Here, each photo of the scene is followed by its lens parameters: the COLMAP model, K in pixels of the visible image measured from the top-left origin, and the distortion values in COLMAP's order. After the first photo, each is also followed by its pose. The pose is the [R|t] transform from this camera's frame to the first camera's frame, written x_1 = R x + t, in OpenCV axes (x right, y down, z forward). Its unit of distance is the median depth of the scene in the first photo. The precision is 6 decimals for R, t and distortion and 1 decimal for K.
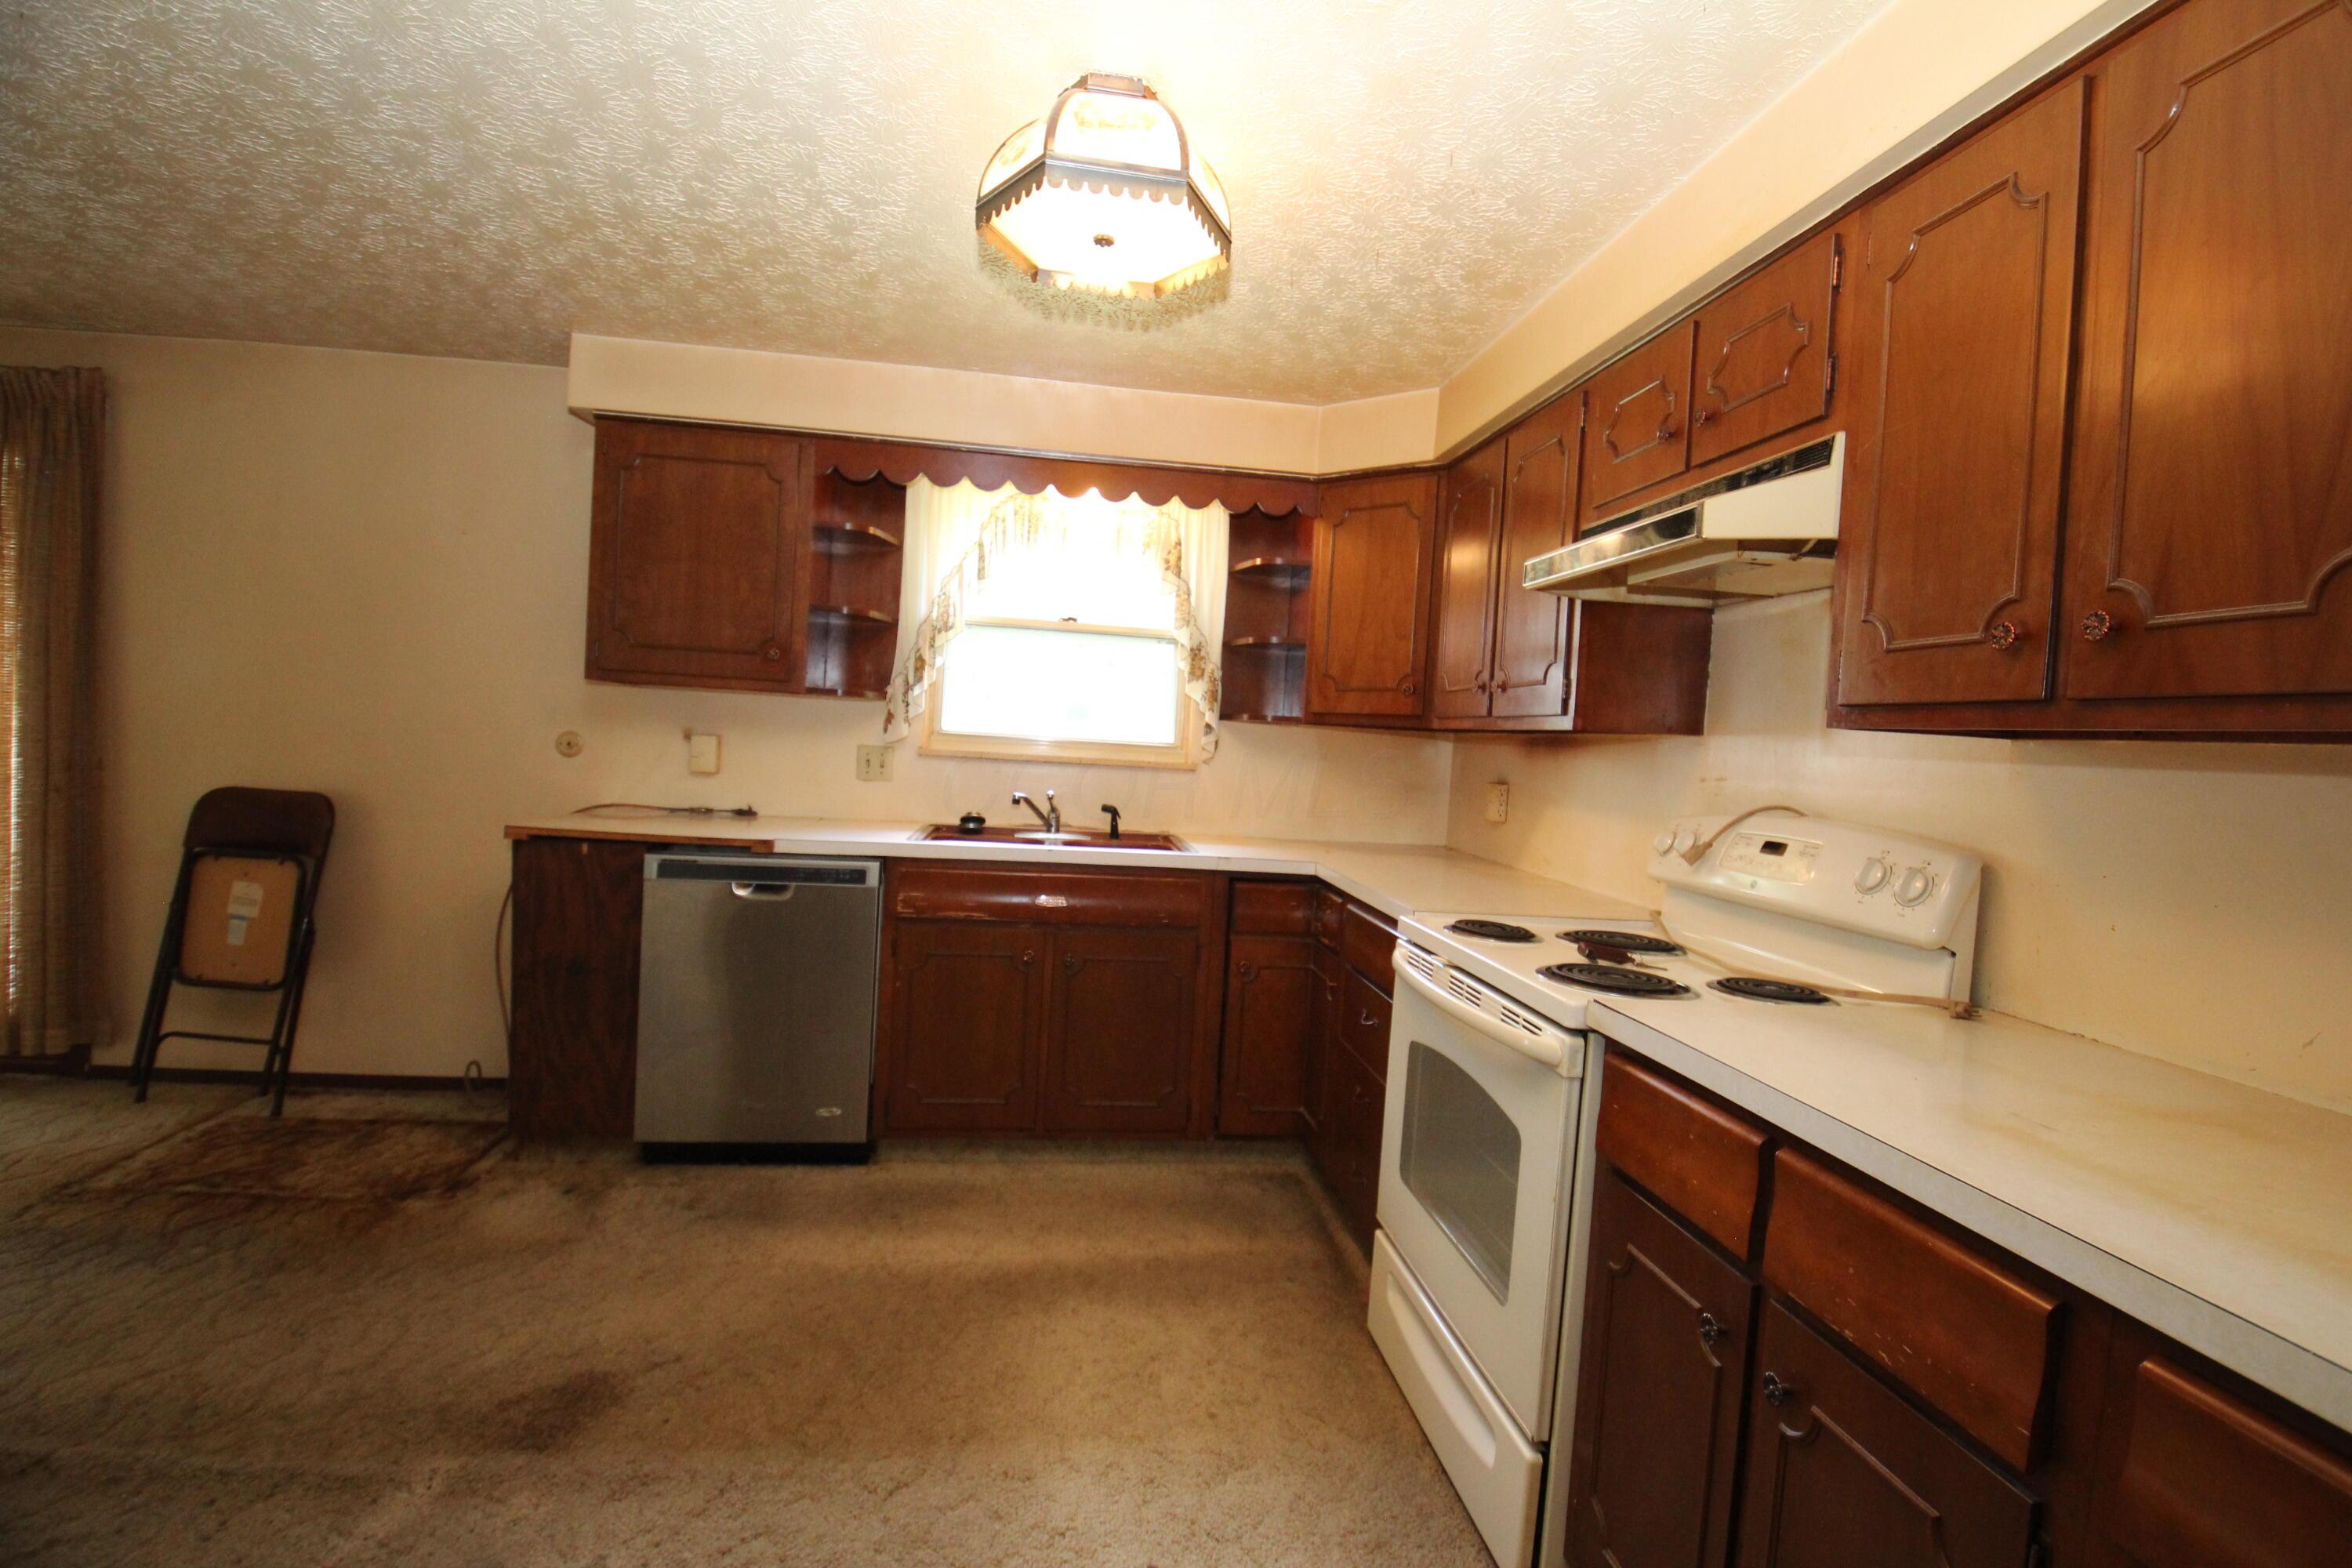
lens RADIAL K [[1127.8, 0, 1172.8], [0, 1127.8, 767.1], [0, 0, 1]] dist [-0.028877, -0.000218]
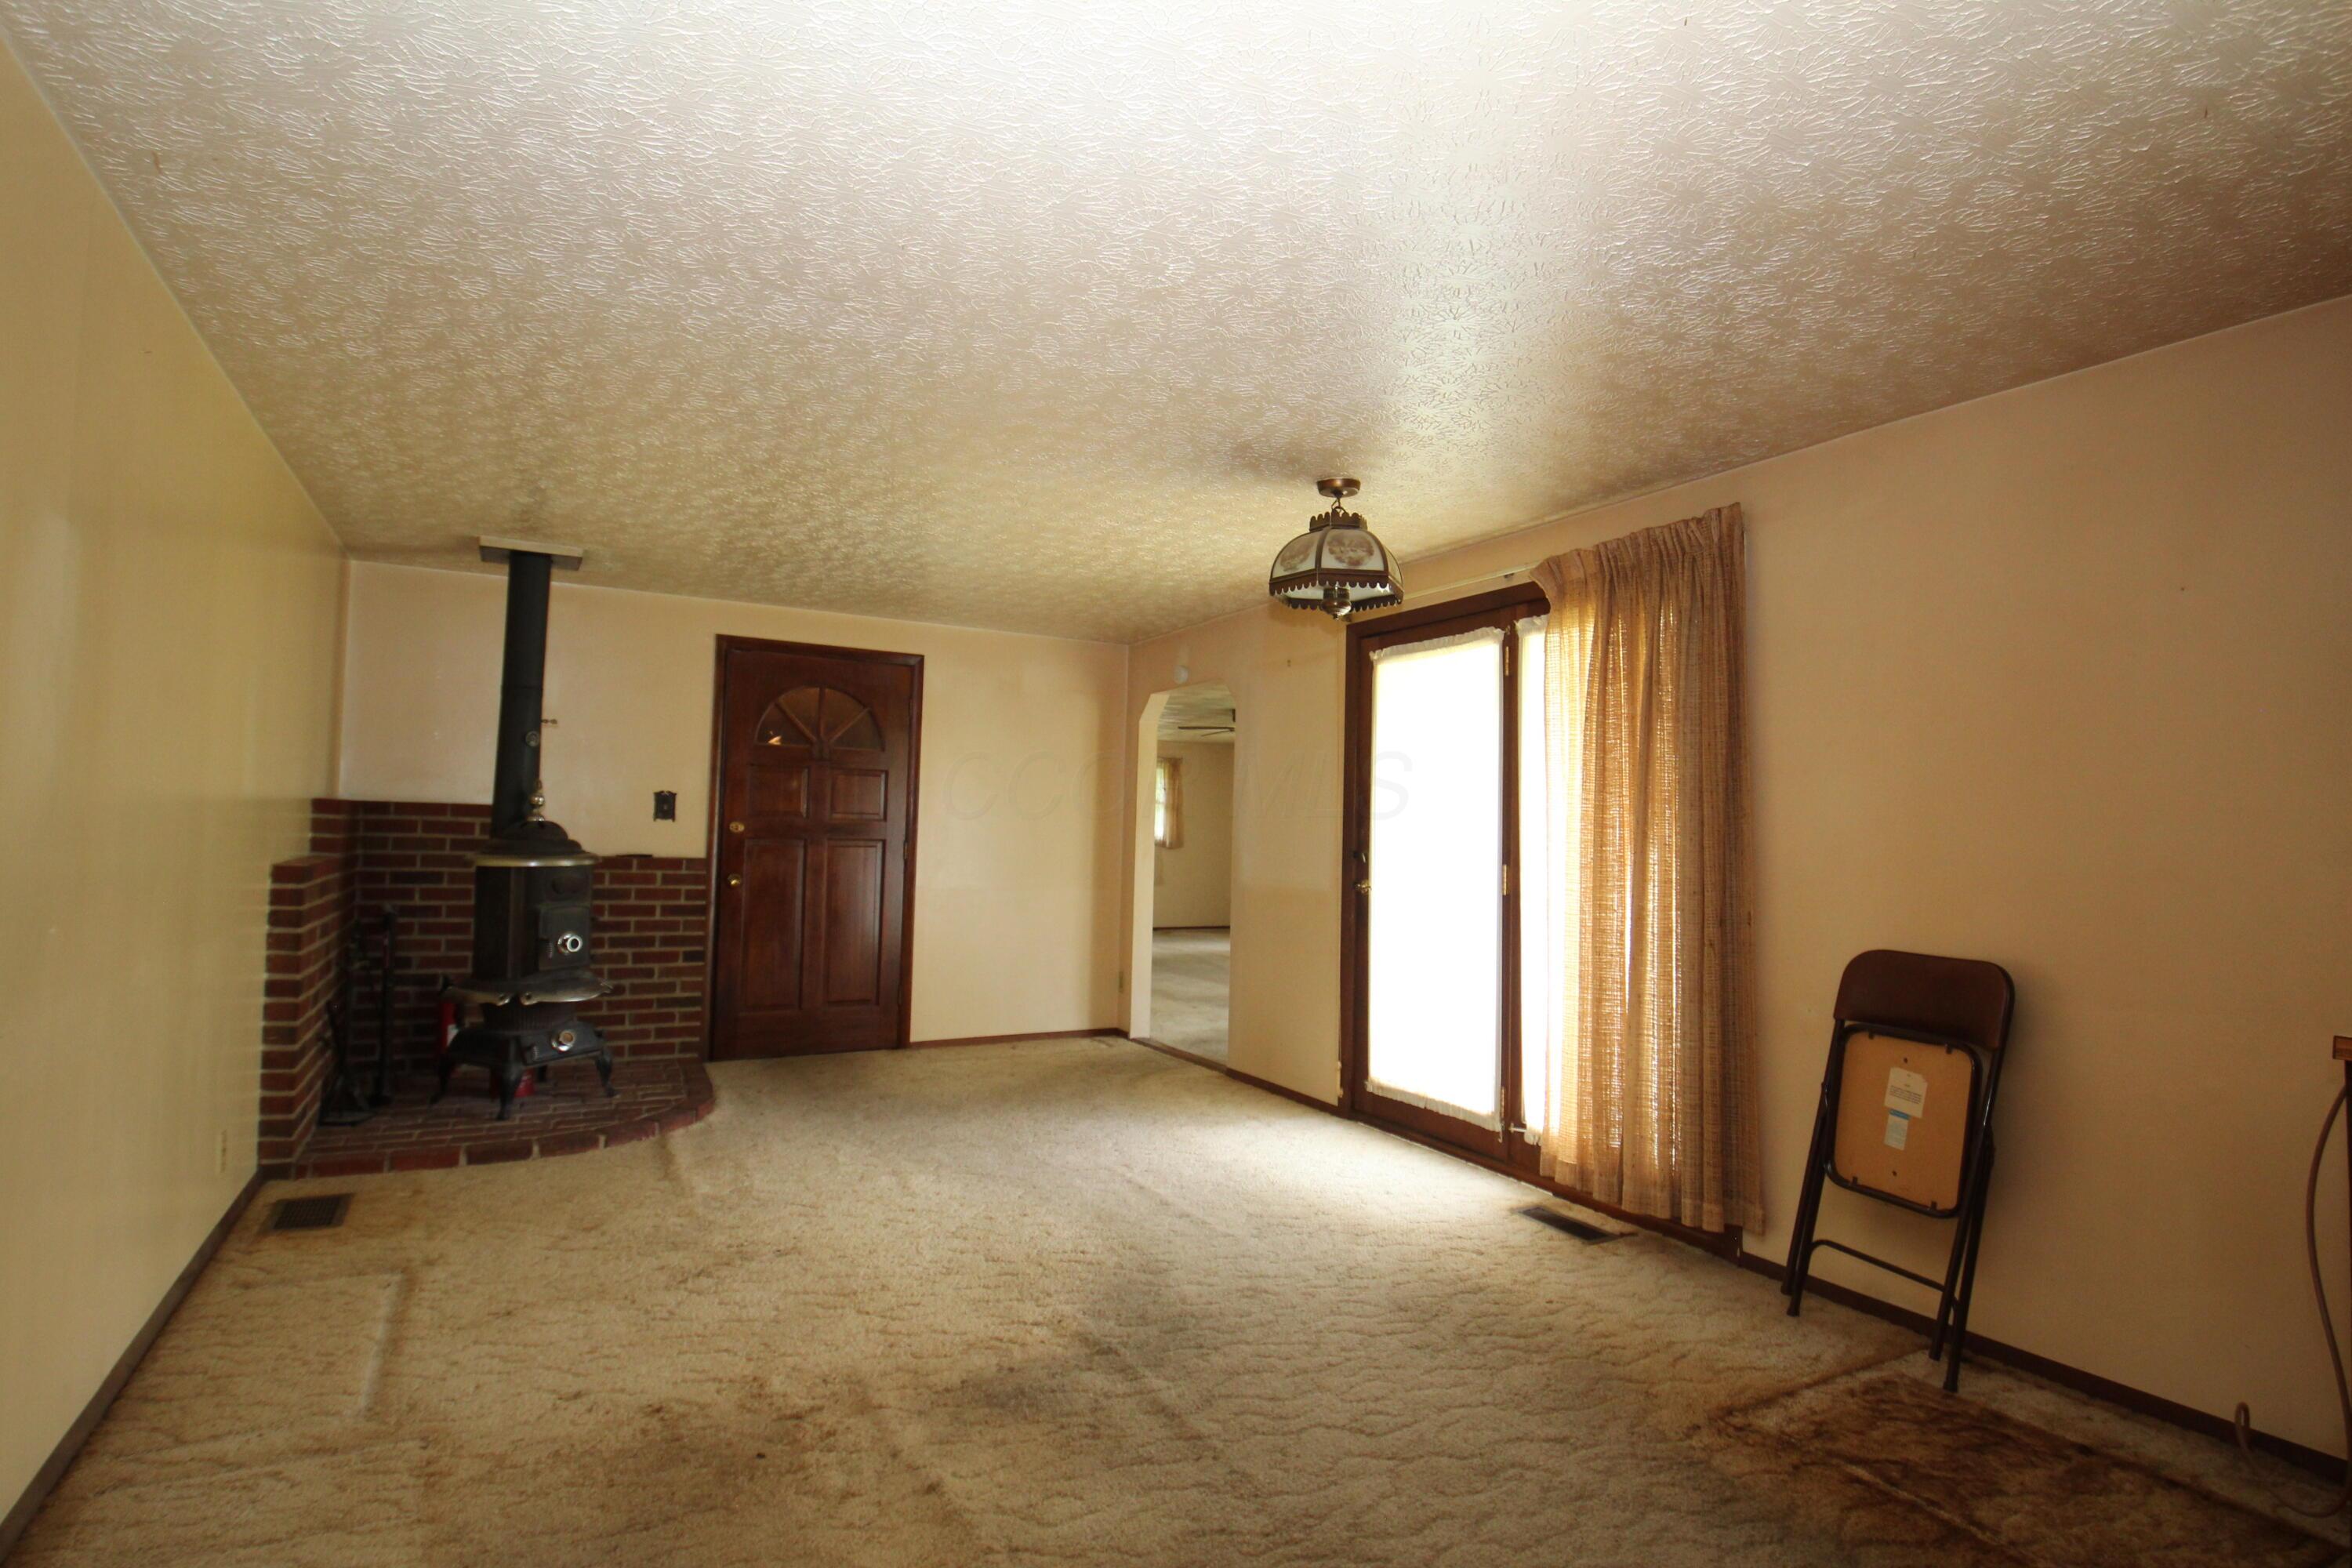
lens RADIAL K [[1197.6, 0, 1176.0], [0, 1197.6, 784.0], [0, 0, 1]] dist [0.002892, -0.030048]
pose [[0.372257, -0.081383, -0.924555, -0.226828], [-0.032260, 0.994412, -0.100521, 0.001358], [0.927569, 0.067246, 0.367551, 0.181634]]
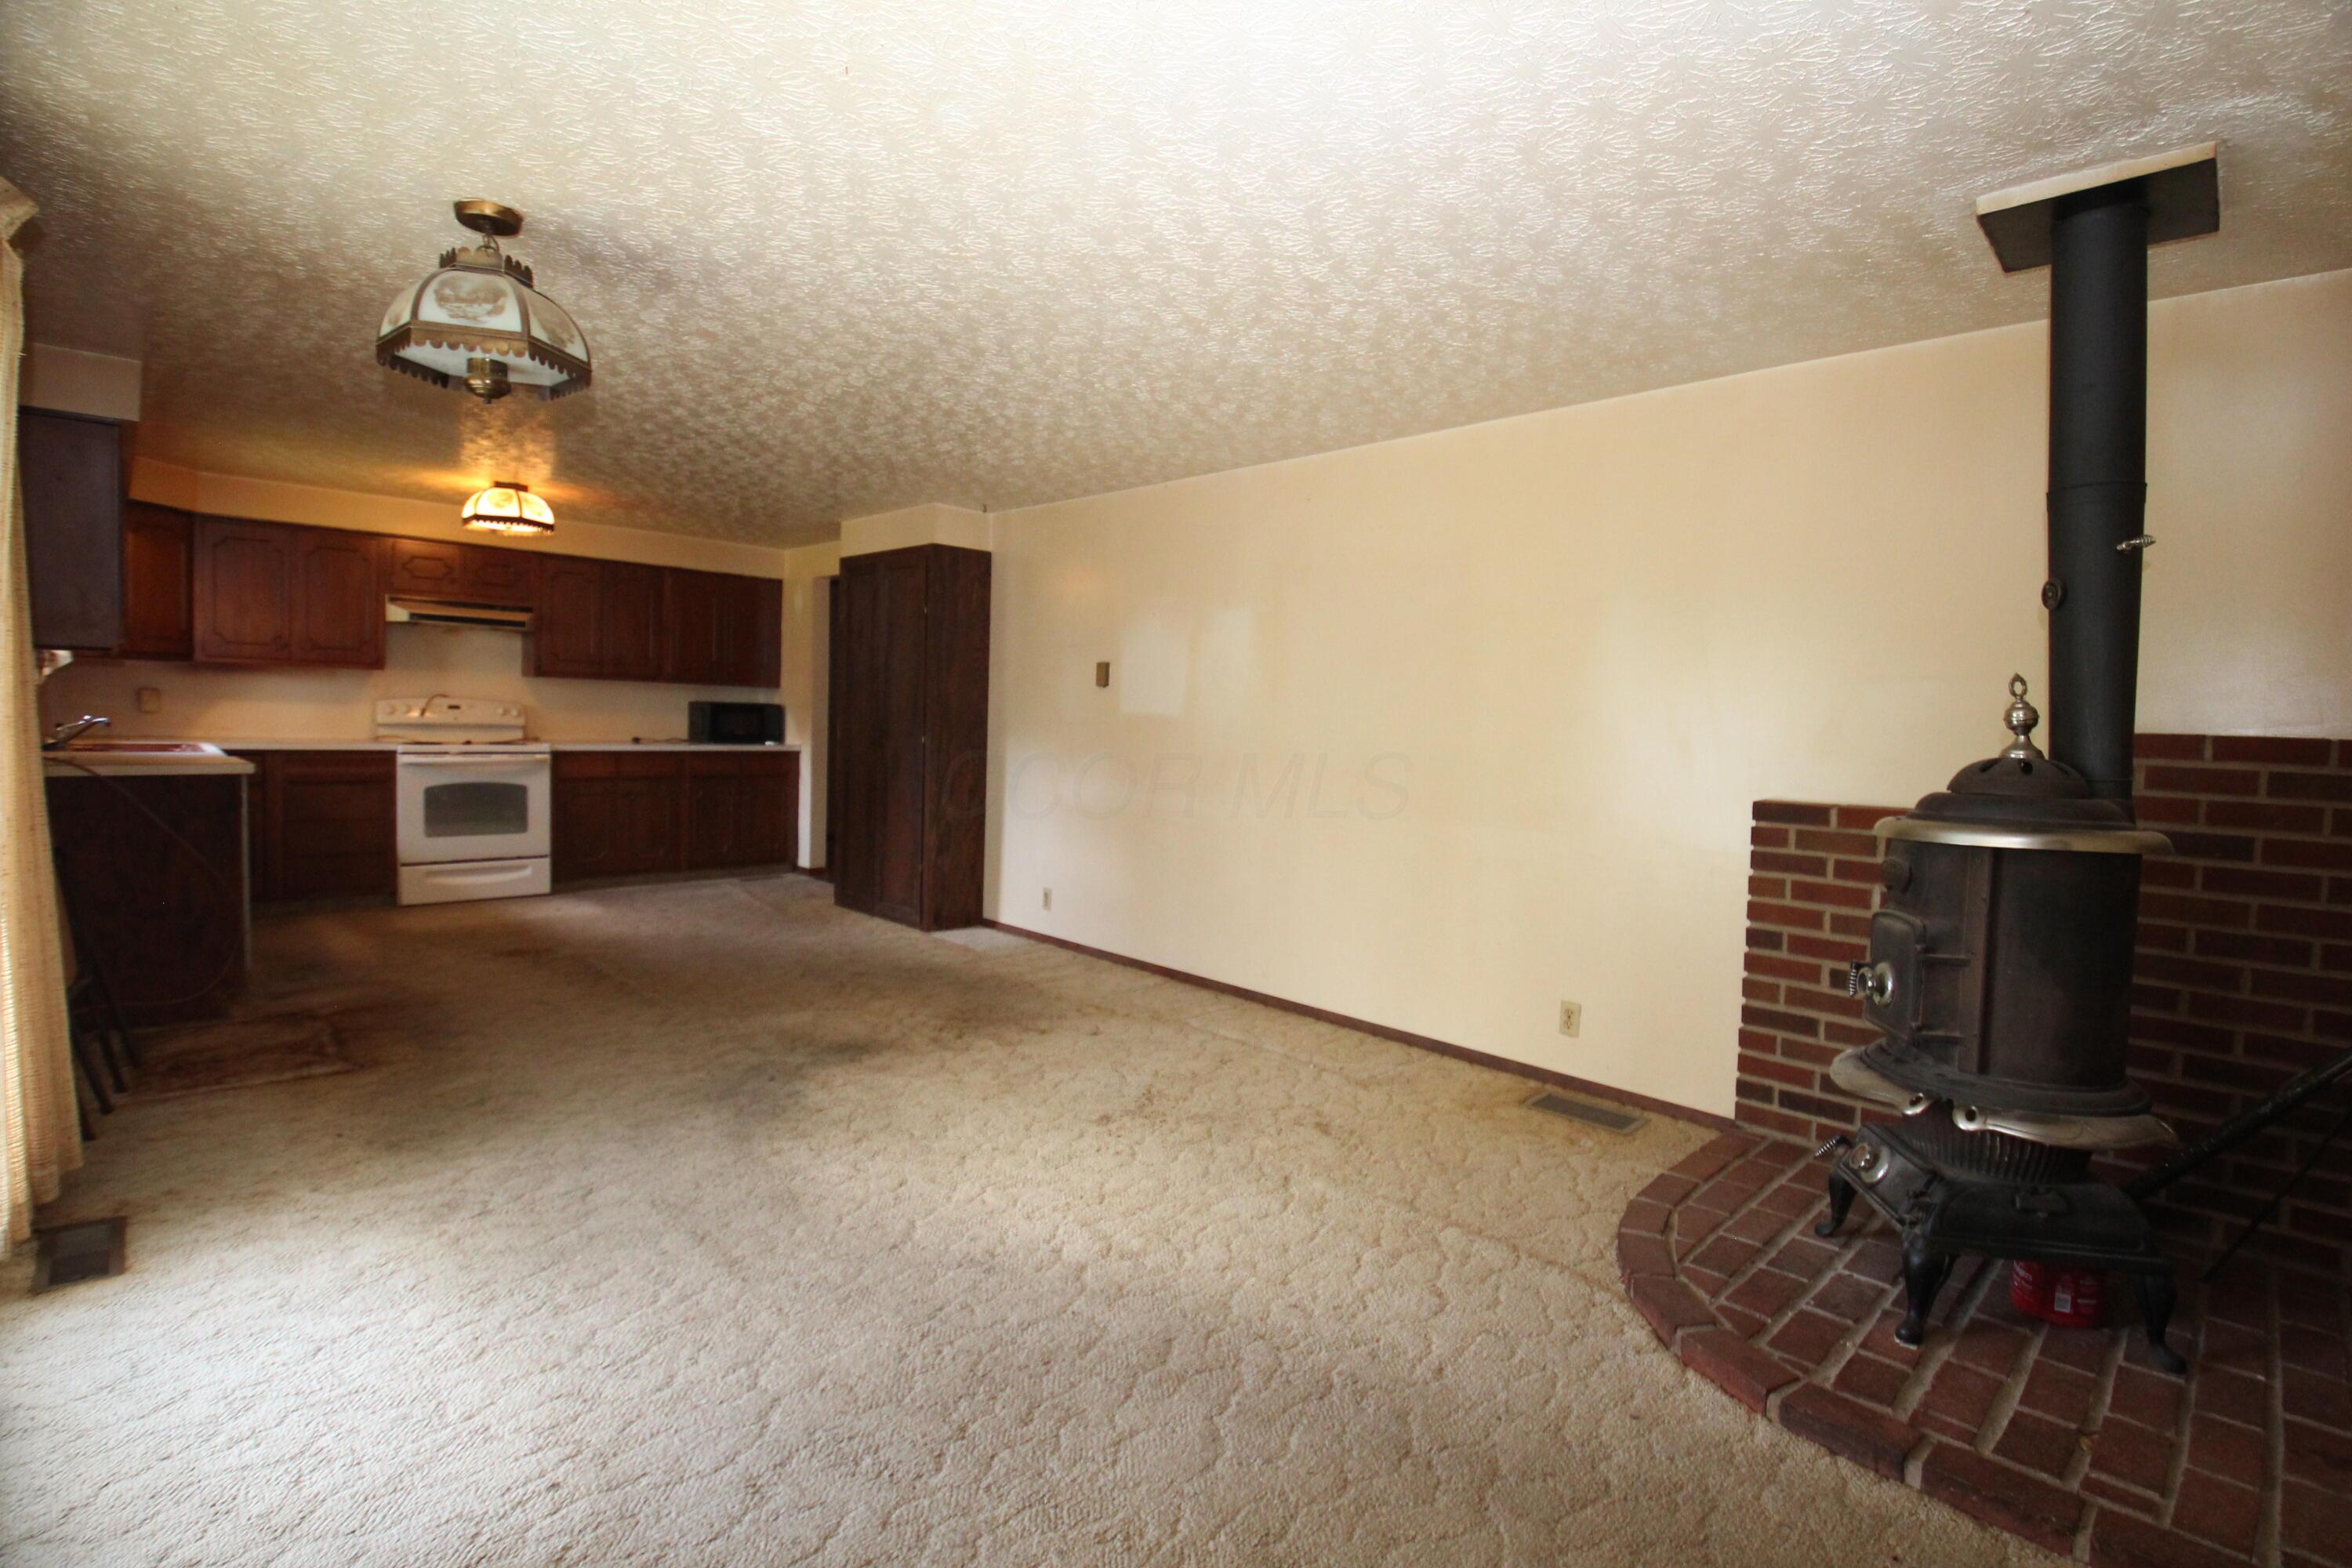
lens RADIAL K [[1101.2, 0, 1172.3], [0, 1101.2, 771.4], [0, 0, 1]] dist [0.030389, -0.034550]
pose [[-0.608219, -0.115686, 0.785294, -2.164918], [-0.040148, 0.992540, 0.115122, -0.129858], [-0.792753, 0.038492, -0.608326, 0.841996]]
